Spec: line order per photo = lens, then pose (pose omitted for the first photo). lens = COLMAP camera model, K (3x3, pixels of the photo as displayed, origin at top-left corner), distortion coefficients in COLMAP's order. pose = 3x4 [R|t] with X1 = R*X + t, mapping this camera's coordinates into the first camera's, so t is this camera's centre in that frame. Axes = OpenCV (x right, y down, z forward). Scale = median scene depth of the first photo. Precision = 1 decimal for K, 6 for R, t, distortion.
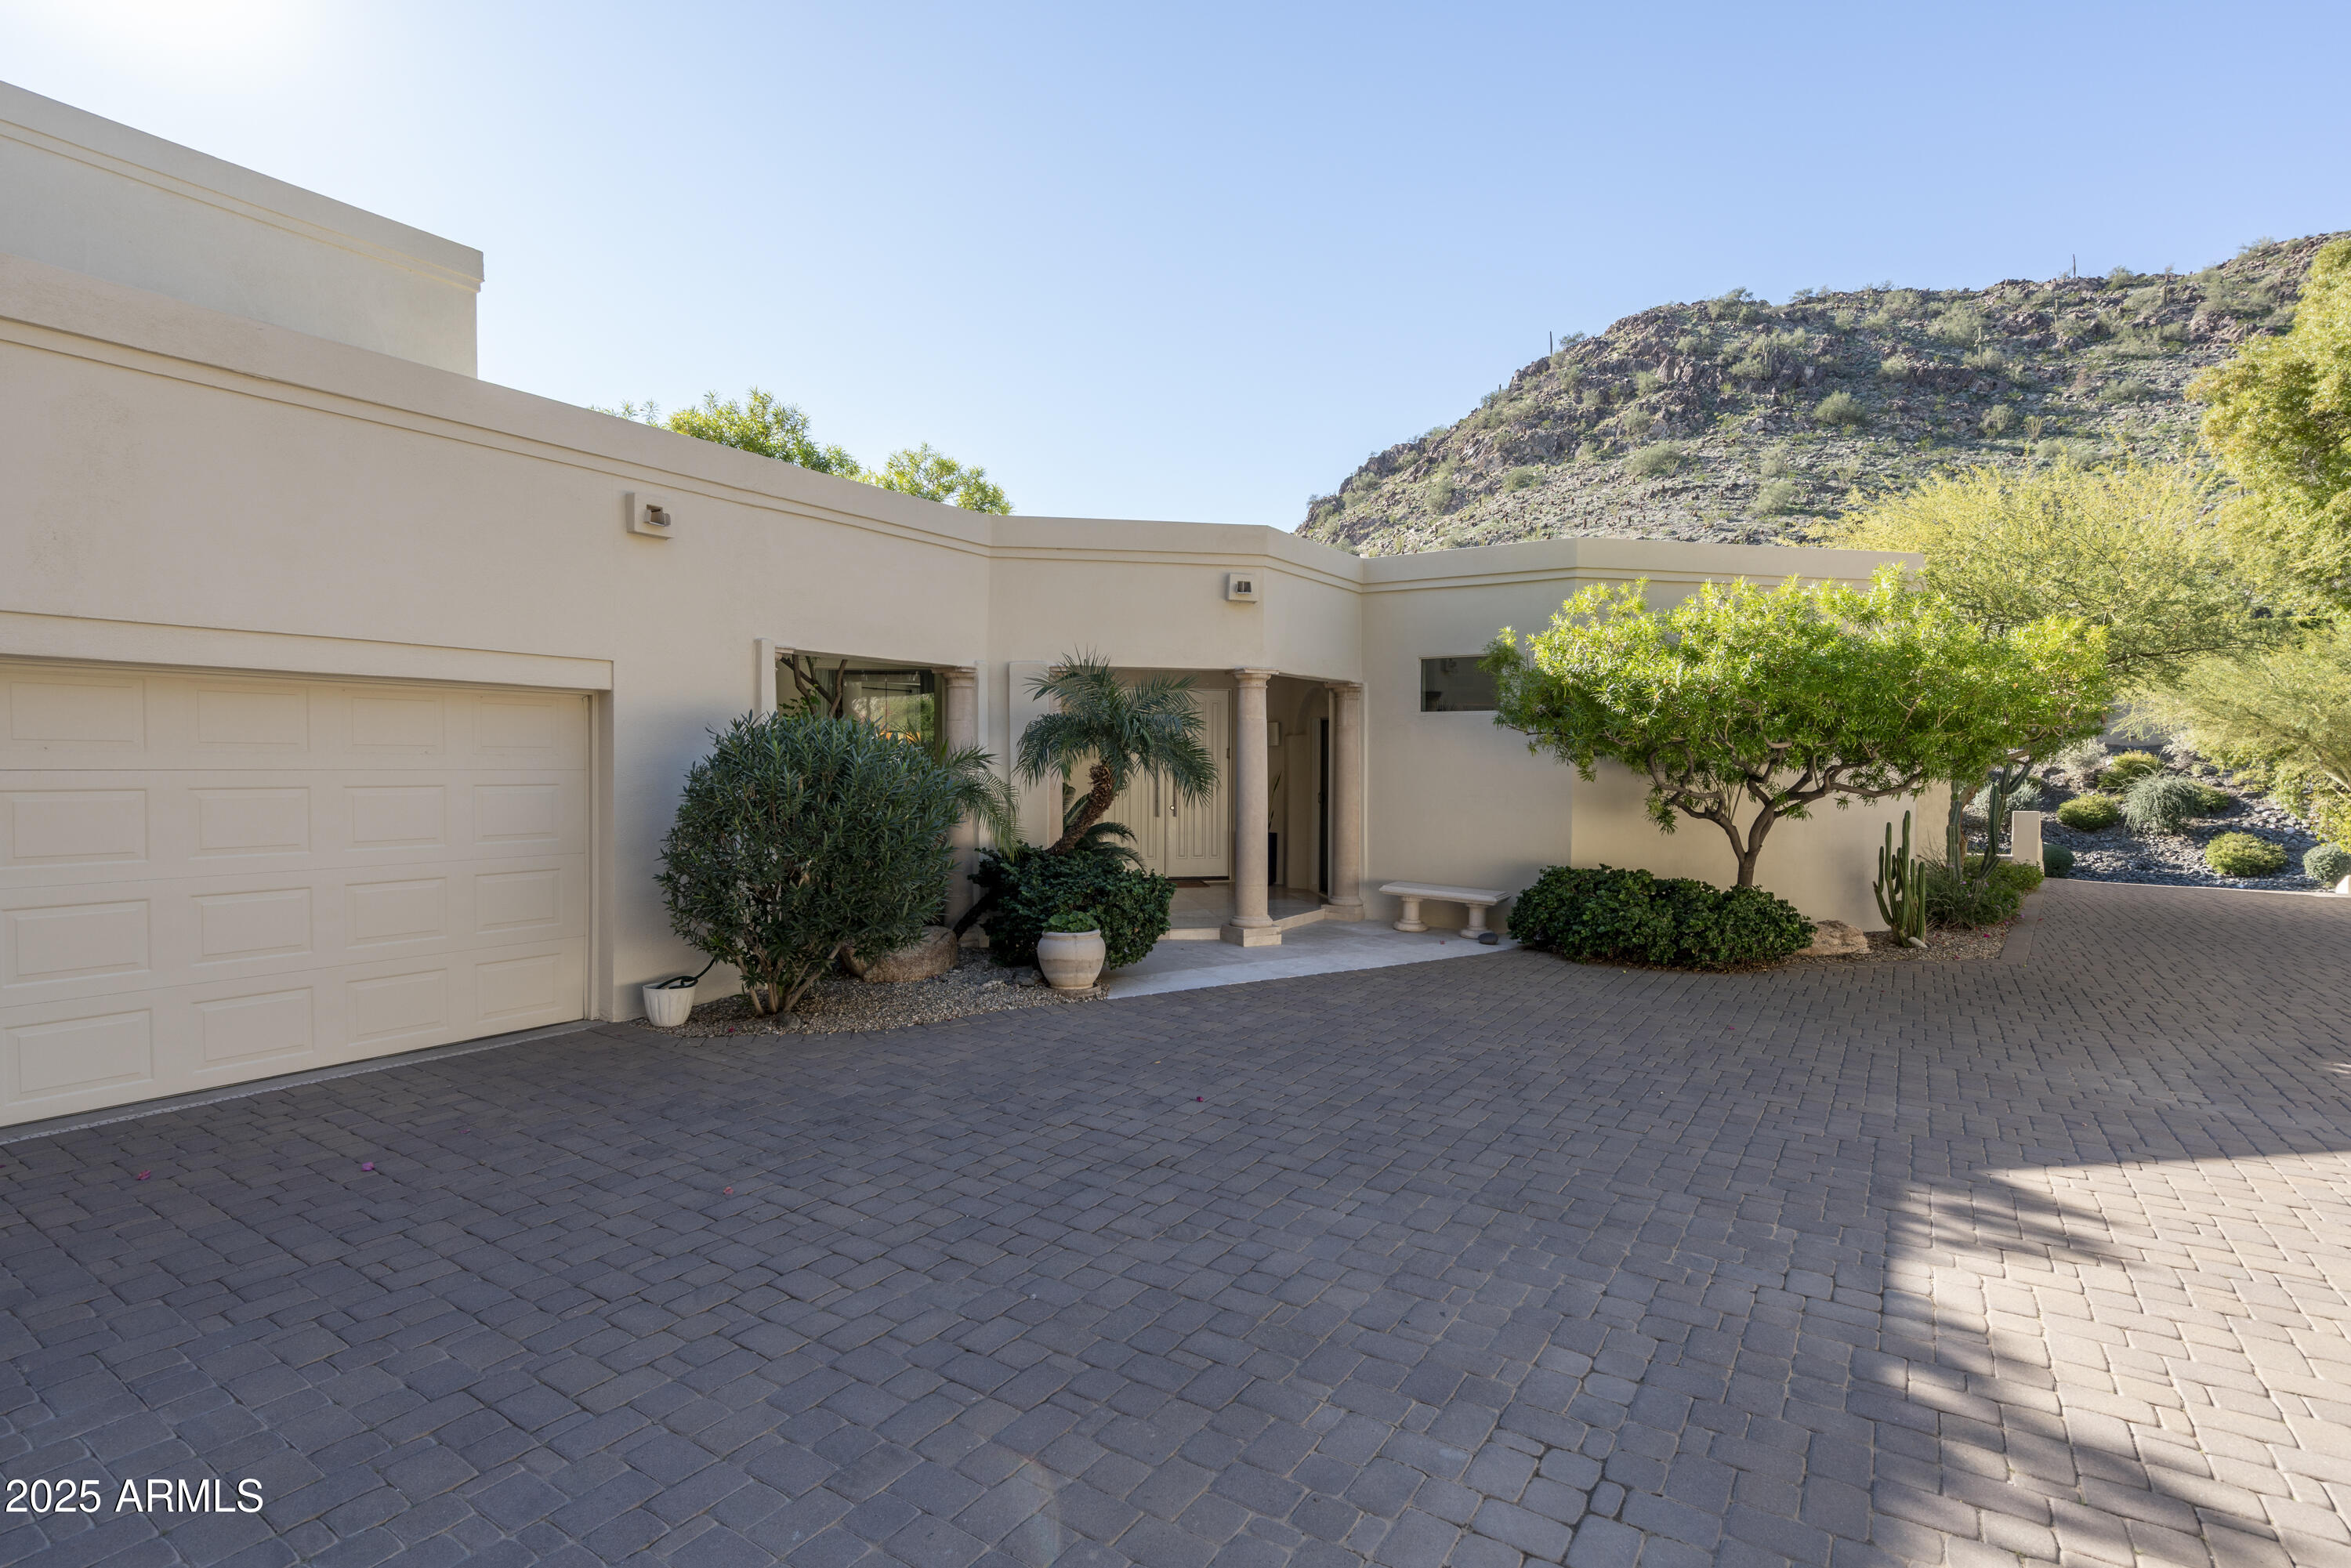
lens RADIAL K [[1080.9, 0, 1175.5], [0, 1080.9, 784.0], [0, 0, 1]] dist [-0.003630, 0.001116]
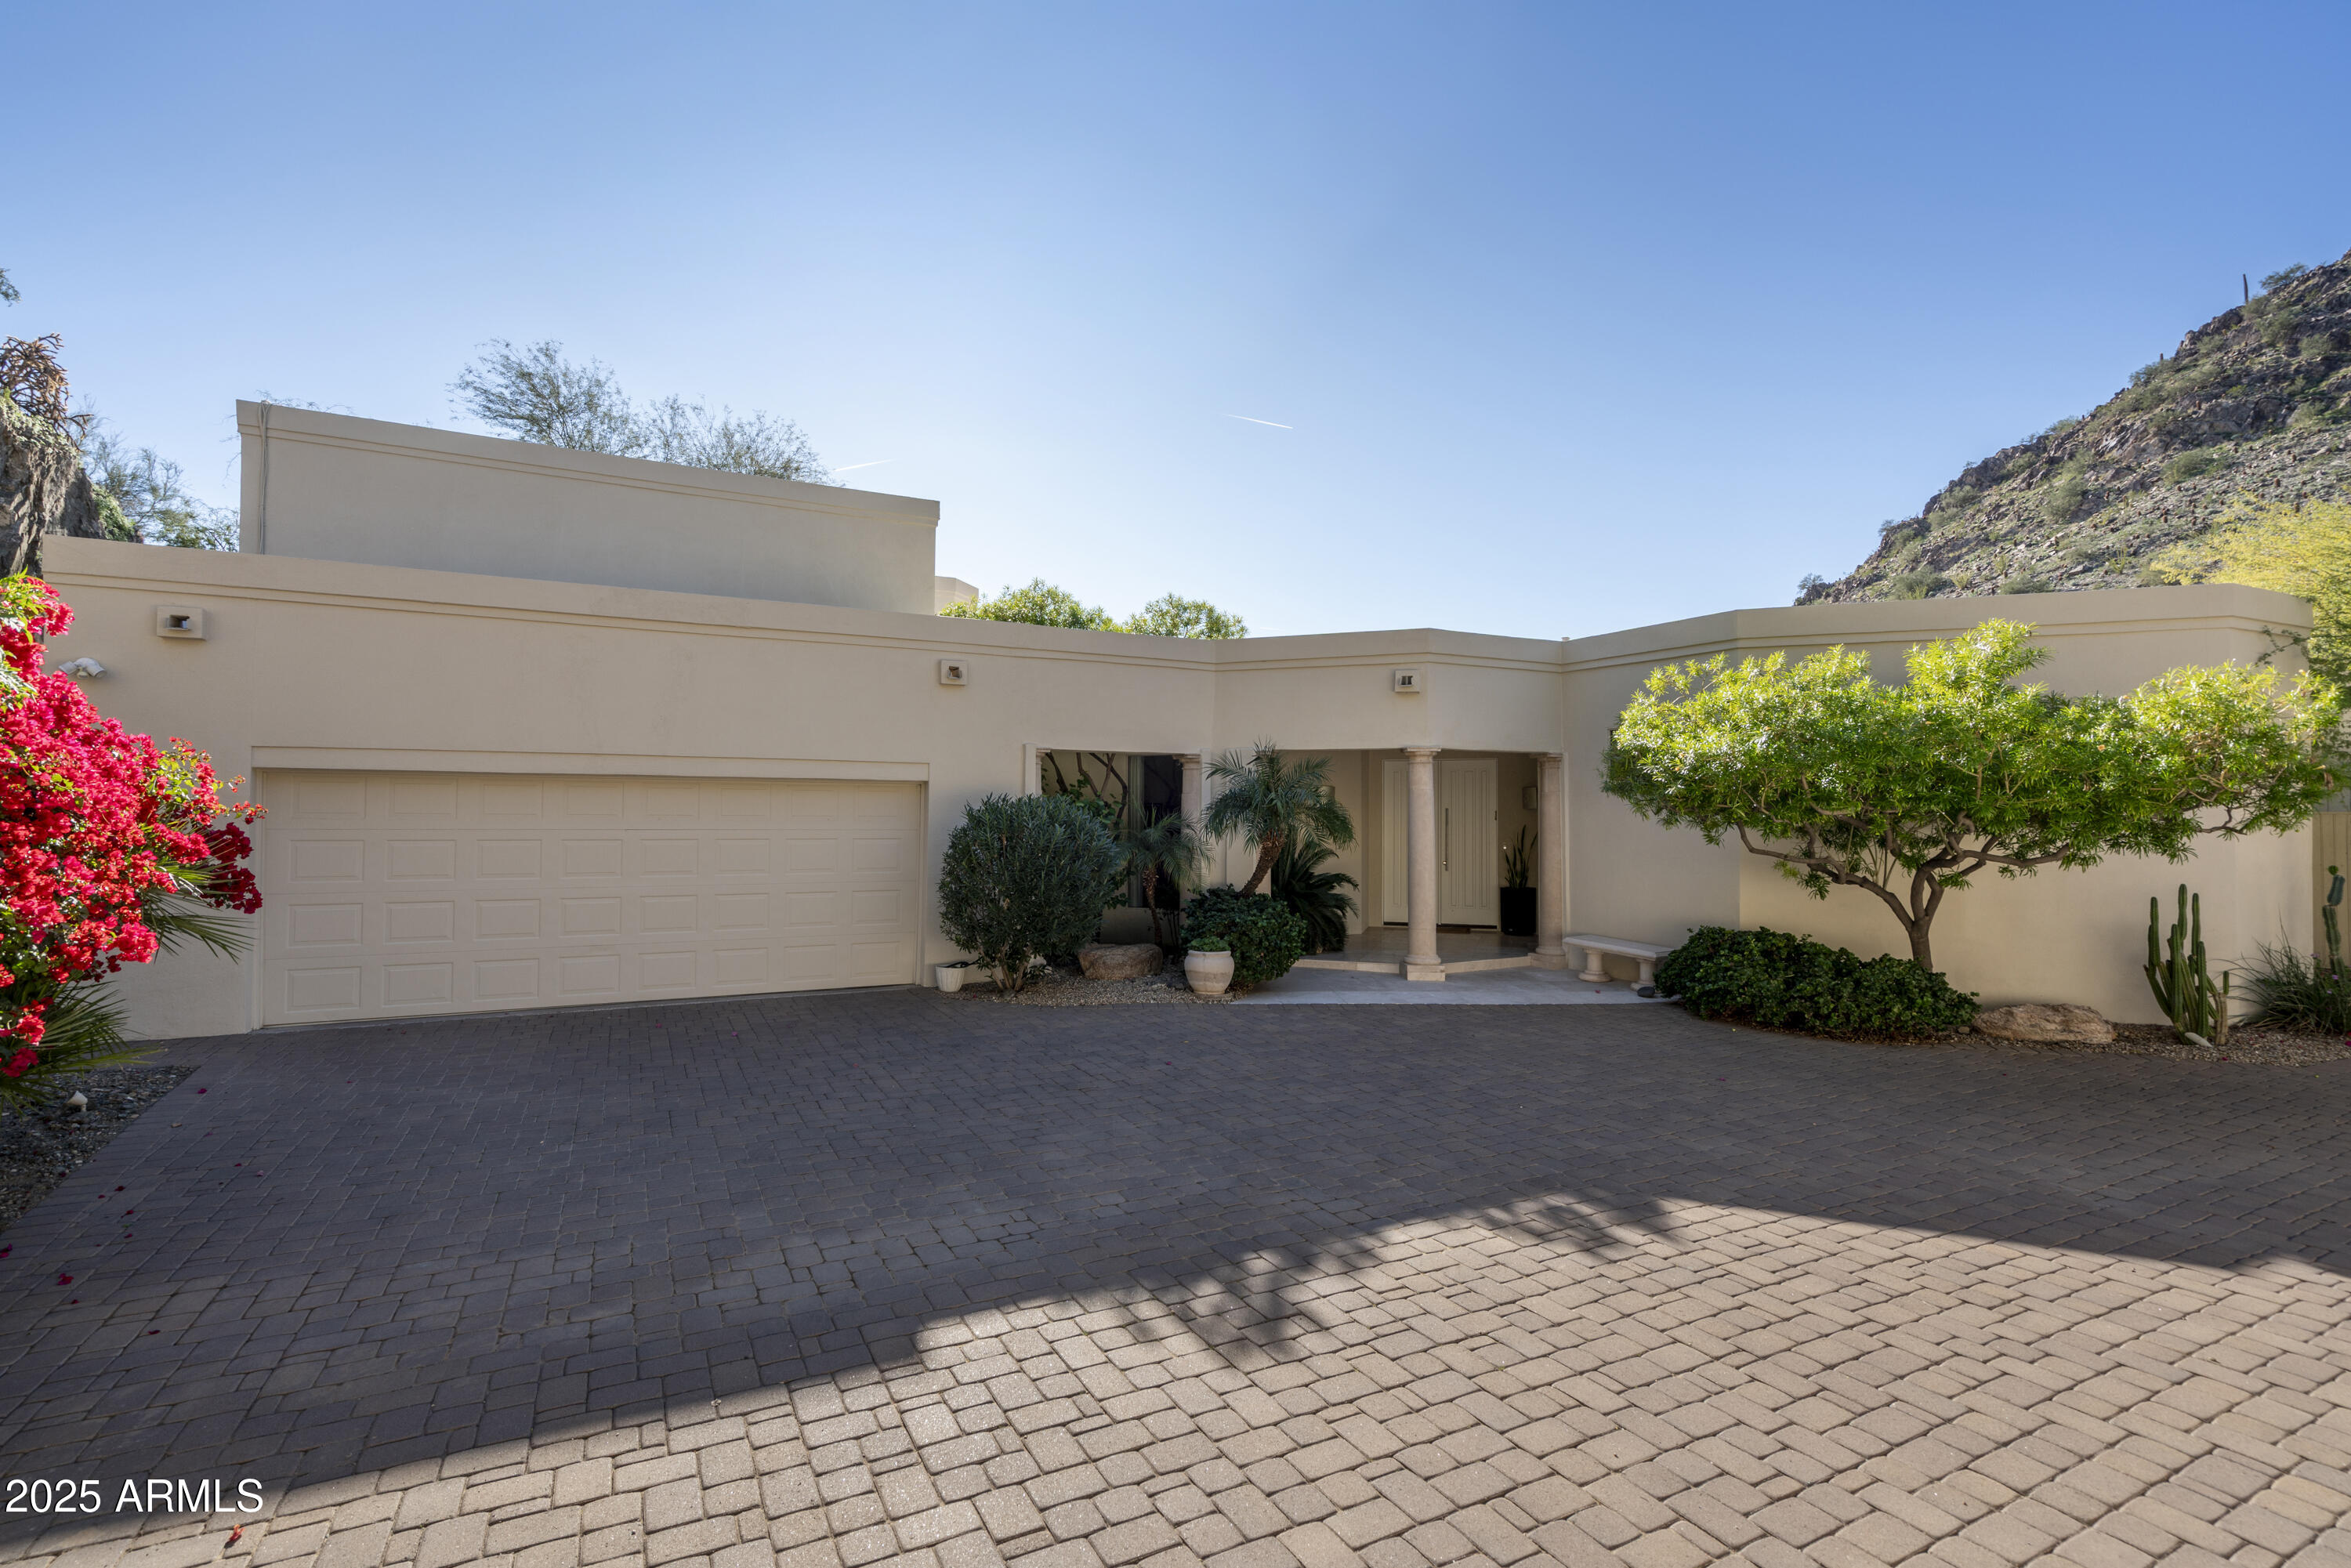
lens RADIAL K [[1005.8, 0, 1175.5], [0, 1005.8, 784.0], [0, 0, 1]] dist [-0.002067, 0.000579]
pose [[0.873261, -0.016190, -0.486984, 0.397647], [-0.010171, 0.998624, -0.051438, -0.006160], [0.487147, 0.049872, 0.871895, -0.105198]]
